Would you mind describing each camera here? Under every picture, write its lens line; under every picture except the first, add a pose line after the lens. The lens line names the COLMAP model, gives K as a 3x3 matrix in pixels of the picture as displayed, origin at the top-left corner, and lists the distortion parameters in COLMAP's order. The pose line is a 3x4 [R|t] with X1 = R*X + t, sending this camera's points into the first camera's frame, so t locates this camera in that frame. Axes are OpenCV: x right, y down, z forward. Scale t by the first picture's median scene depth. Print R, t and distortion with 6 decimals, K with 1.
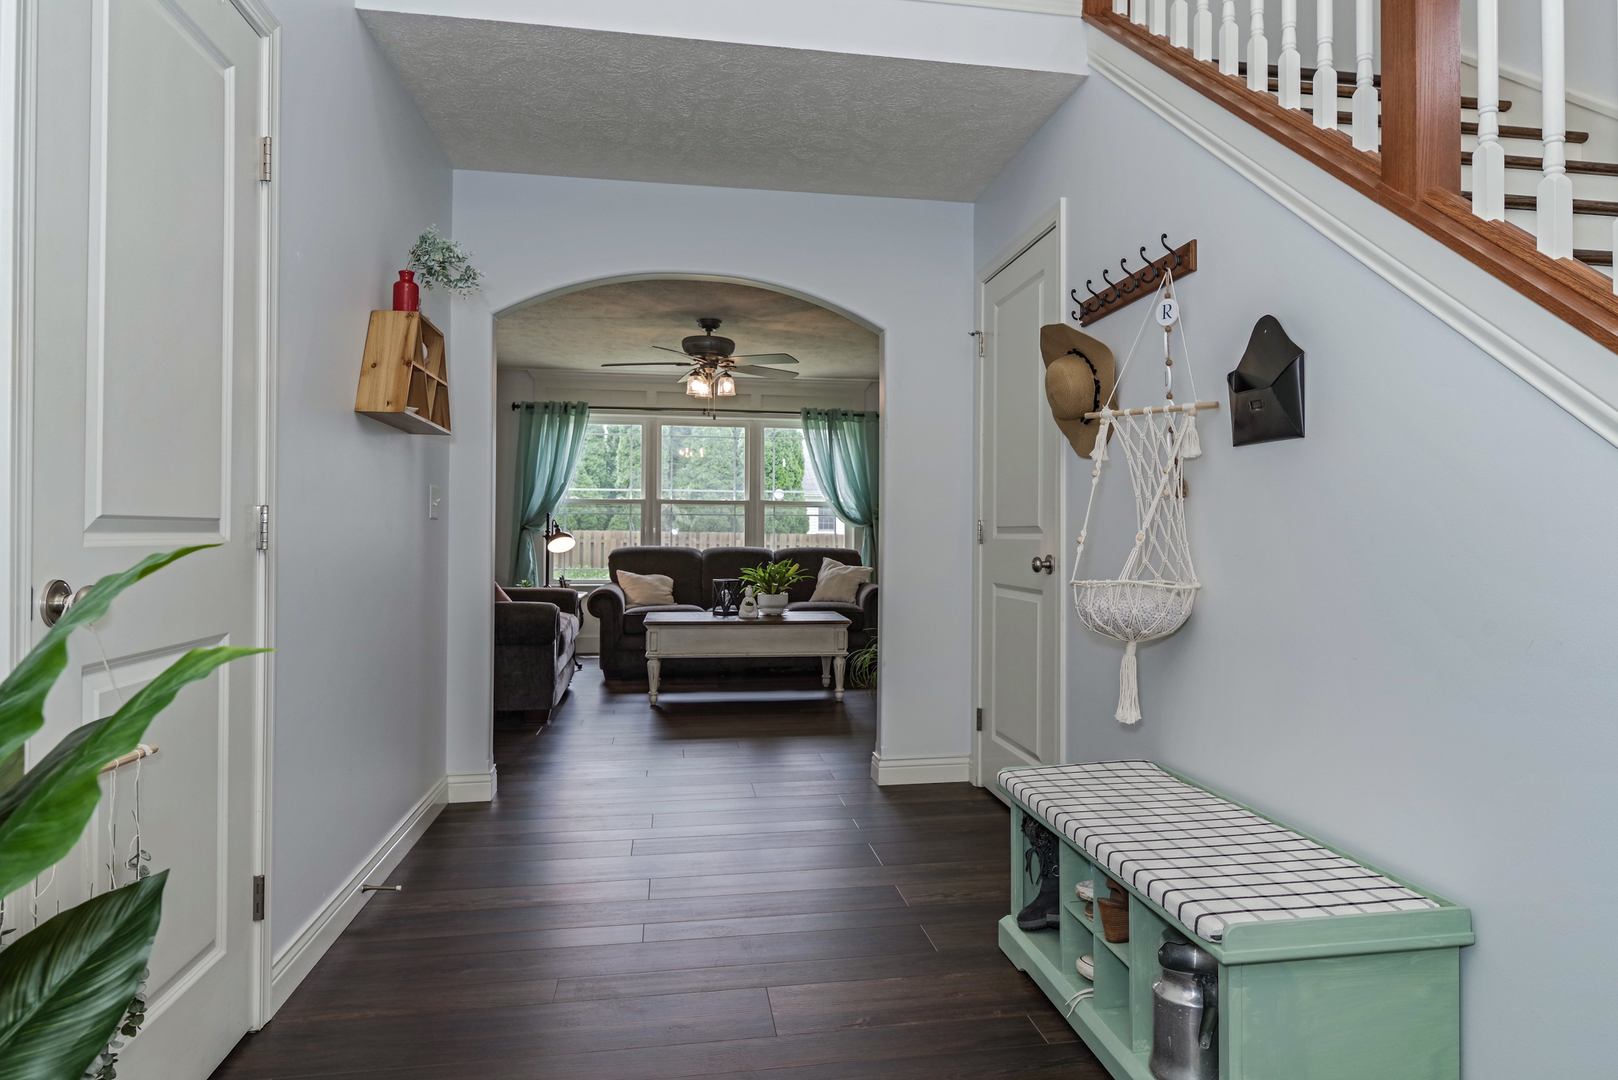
lens RADIAL K [[1019.8, 0, 858.6], [0, 1019.8, 523.4], [0, 0, 1]] dist [0.006068, 0.001005]
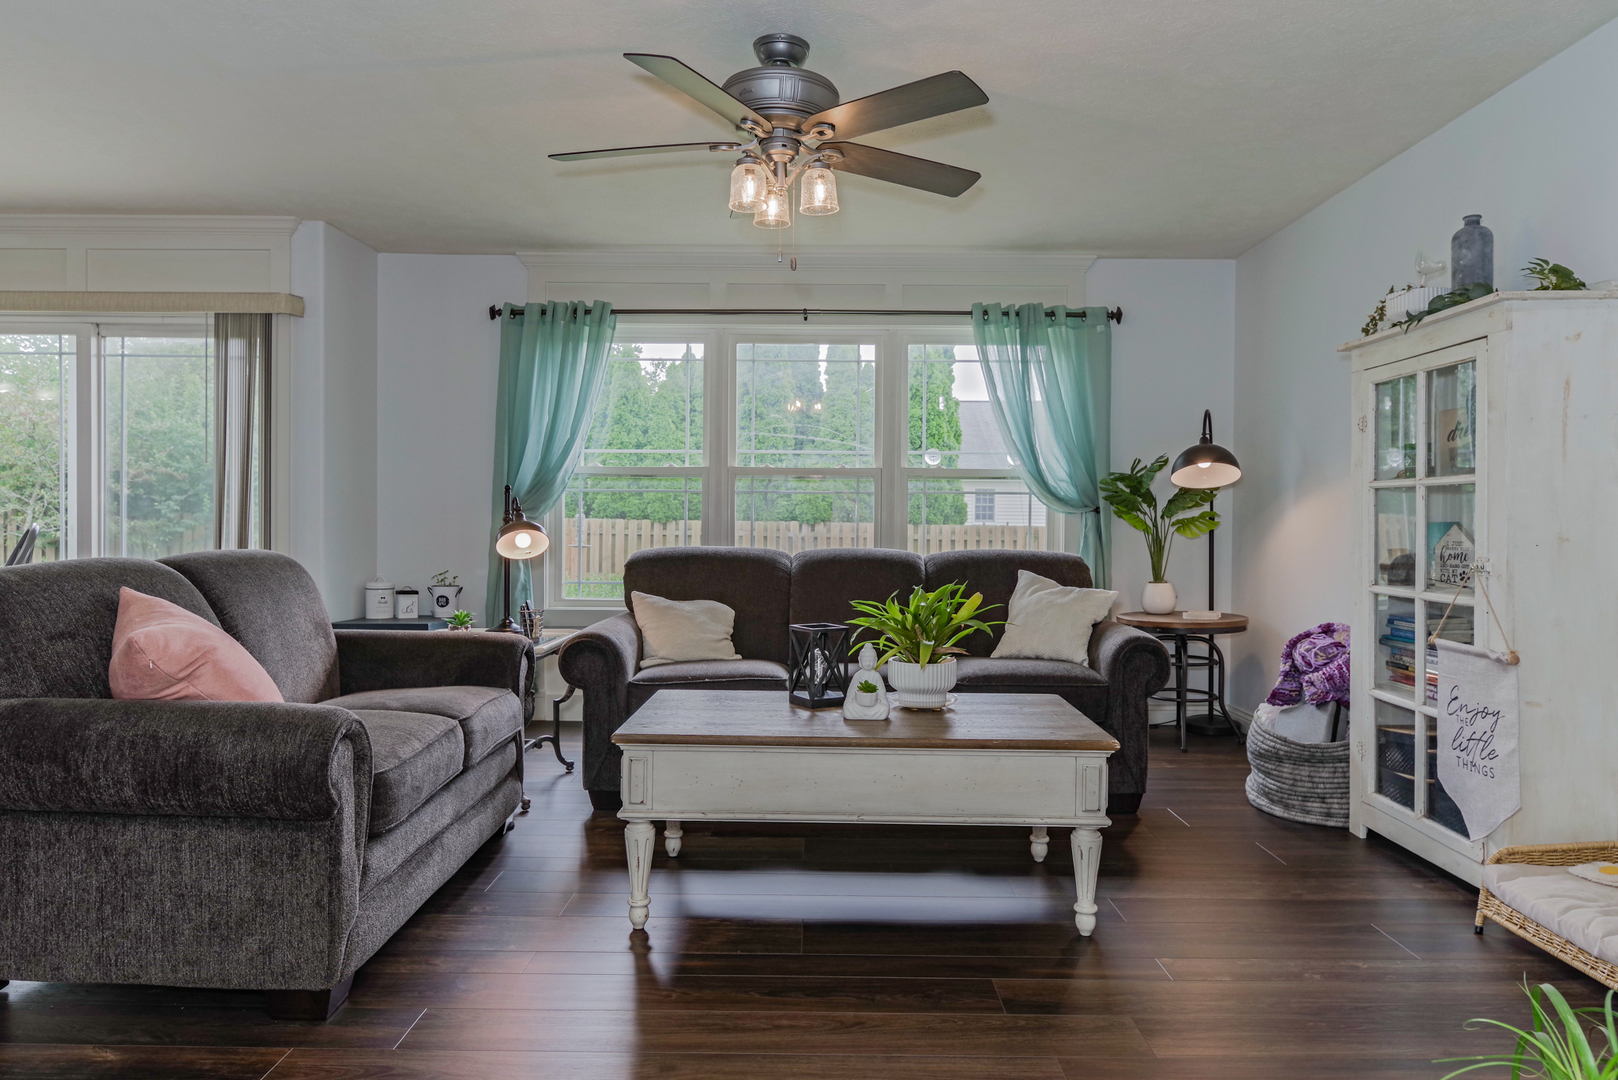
lens RADIAL K [[1047.7, 0, 809.0], [0, 1047.7, 540.0], [0, 0, 1]] dist [0.001653, -0.000875]
pose [[0.981892, 0.004762, -0.189384, -0.046954], [-0.000152, 0.999704, 0.024349, 0.005648], [0.189444, -0.023879, 0.981601, 0.548519]]
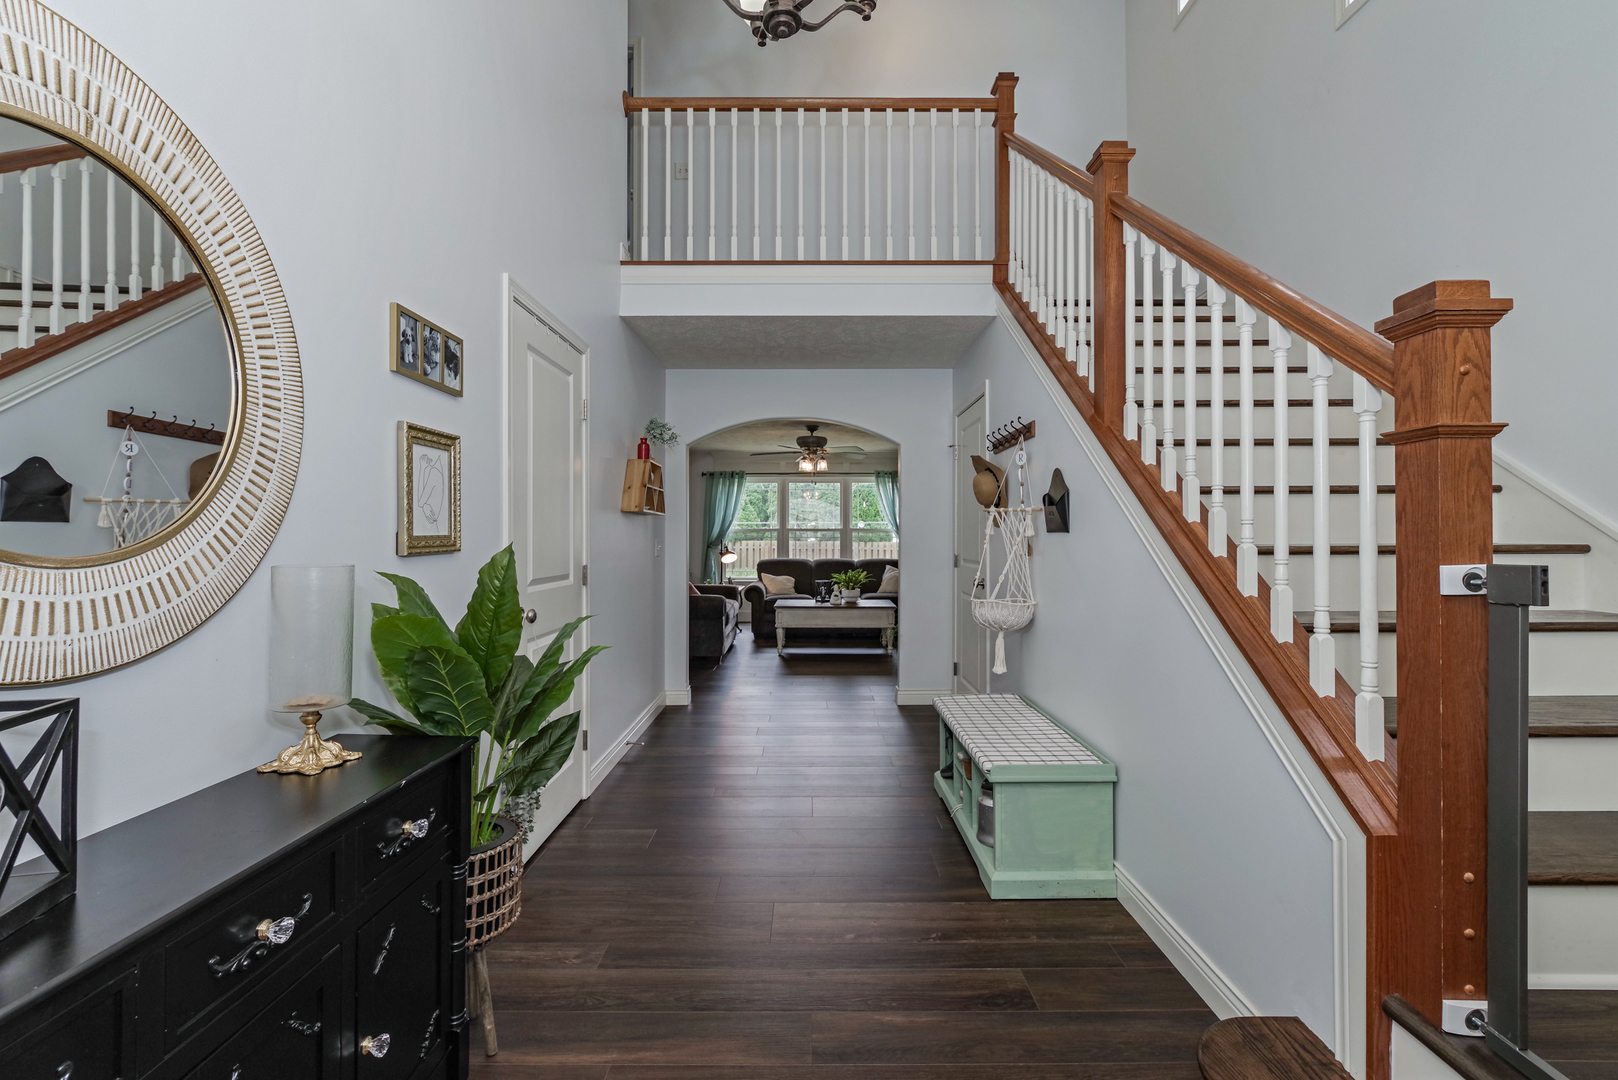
lens RADIAL K [[702.6, 0, 808.9], [0, 702.6, 531.4], [0, 0, 1]] dist [0.000983, 0.000090]
pose [[0.983140, -0.007078, -0.182717, 0.058312], [0.007805, 0.999964, 0.003257, -0.029805], [0.182687, -0.004628, 0.983160, -0.136906]]
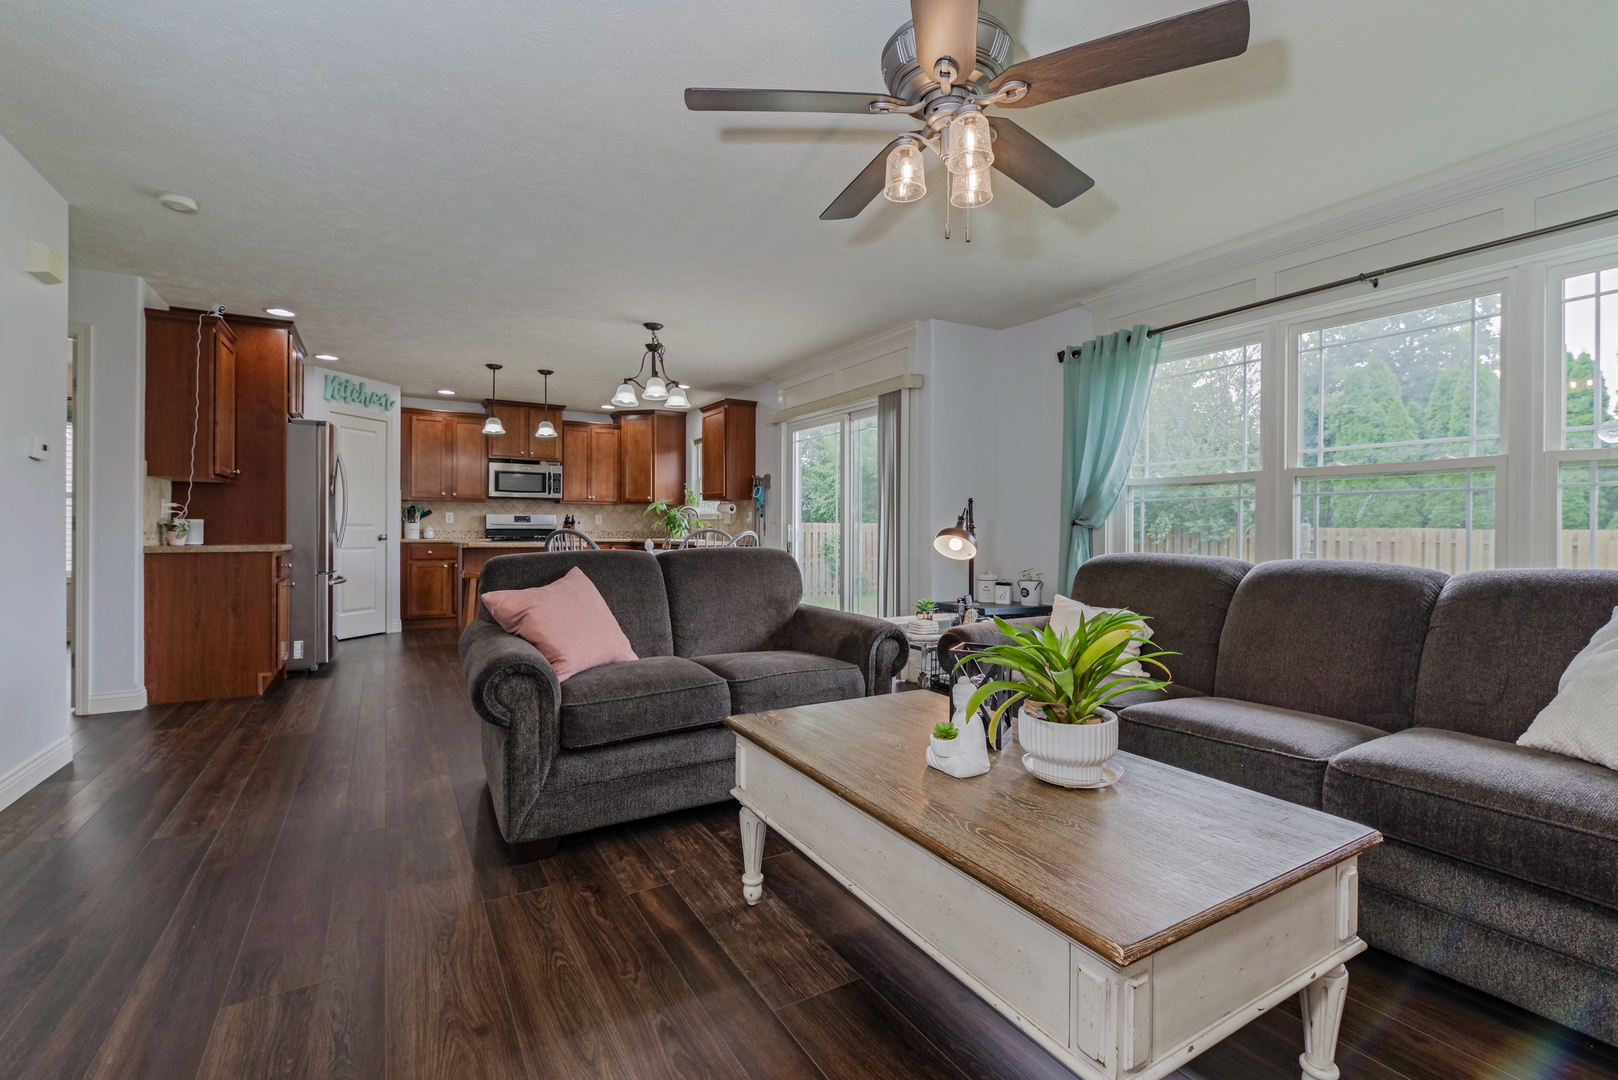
lens RADIAL K [[702.6, 0, 808.9], [0, 702.6, 531.4], [0, 0, 1]] dist [0.000983, 0.000090]
pose [[0.346448, 0.000803, -0.938069, 0.092667], [0.004877, 0.999985, 0.002657, 0.009862], [0.938057, -0.005495, 0.346438, 0.847695]]
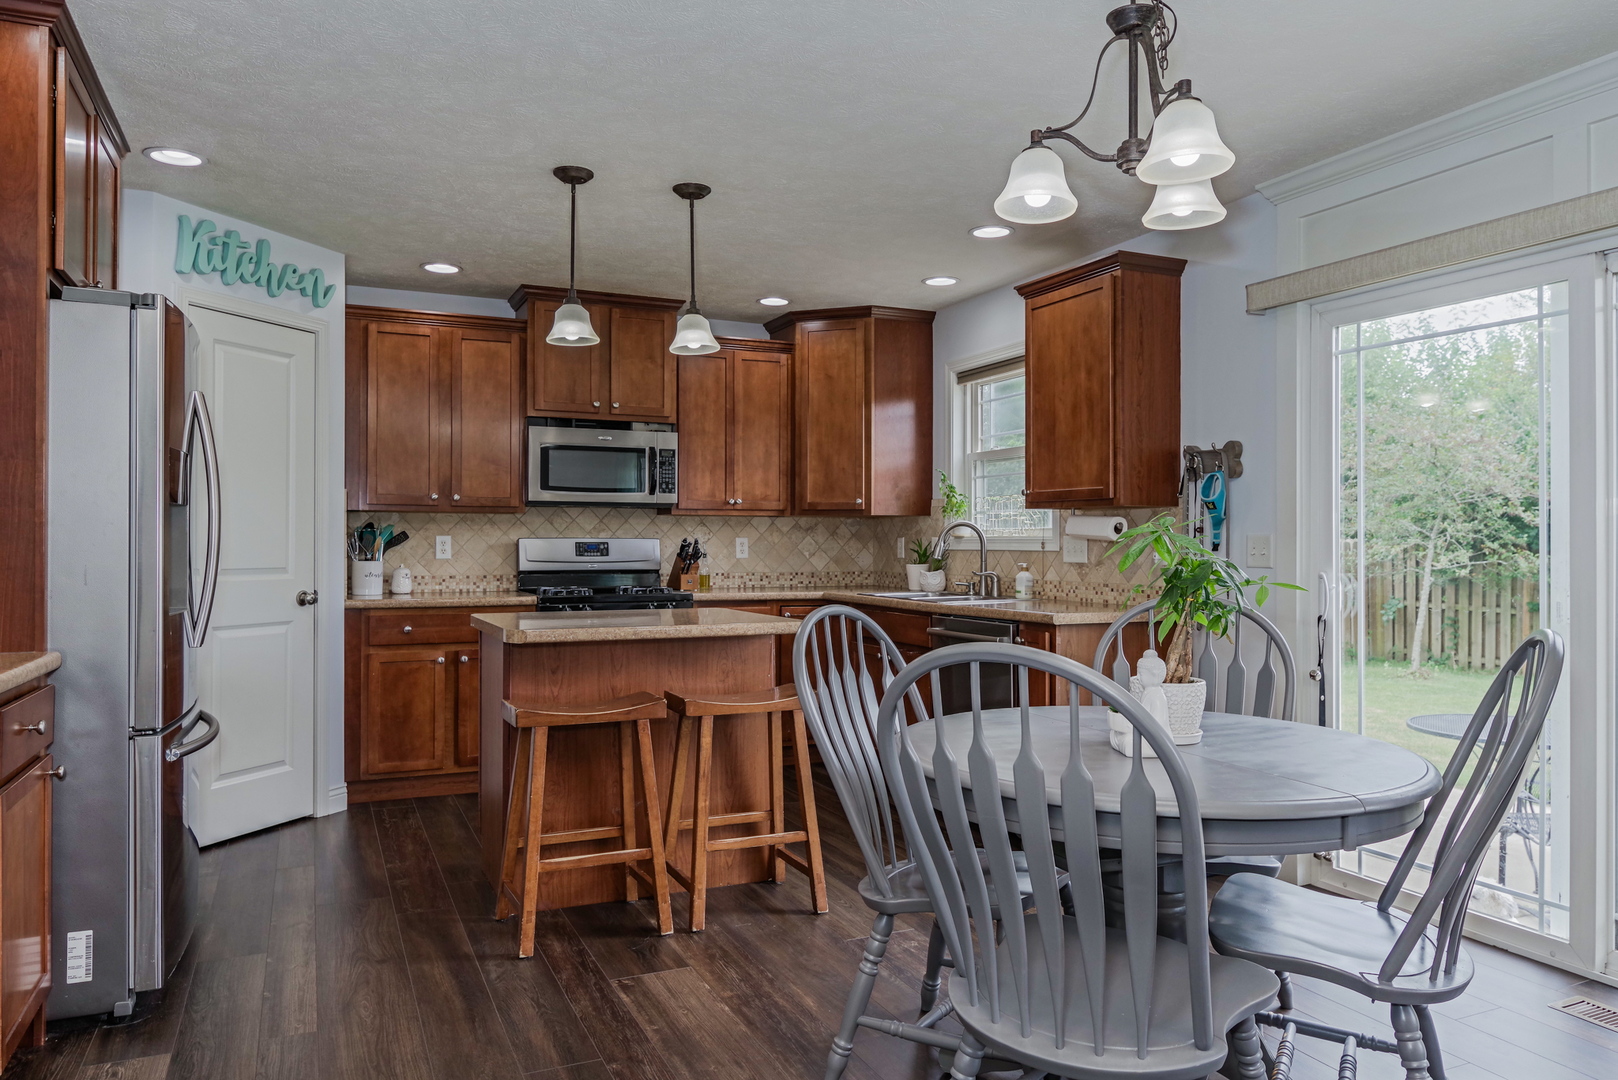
lens RADIAL K [[1099.1, 0, 809.0], [0, 1099.1, 540.0], [0, 0, 1]] dist [0.002842, -0.001740]
pose [[0.236498, -0.005410, -0.971617, -0.326394], [0.007565, 0.999964, -0.003726, -0.013403], [0.971602, -0.006469, 0.236531, 0.764740]]
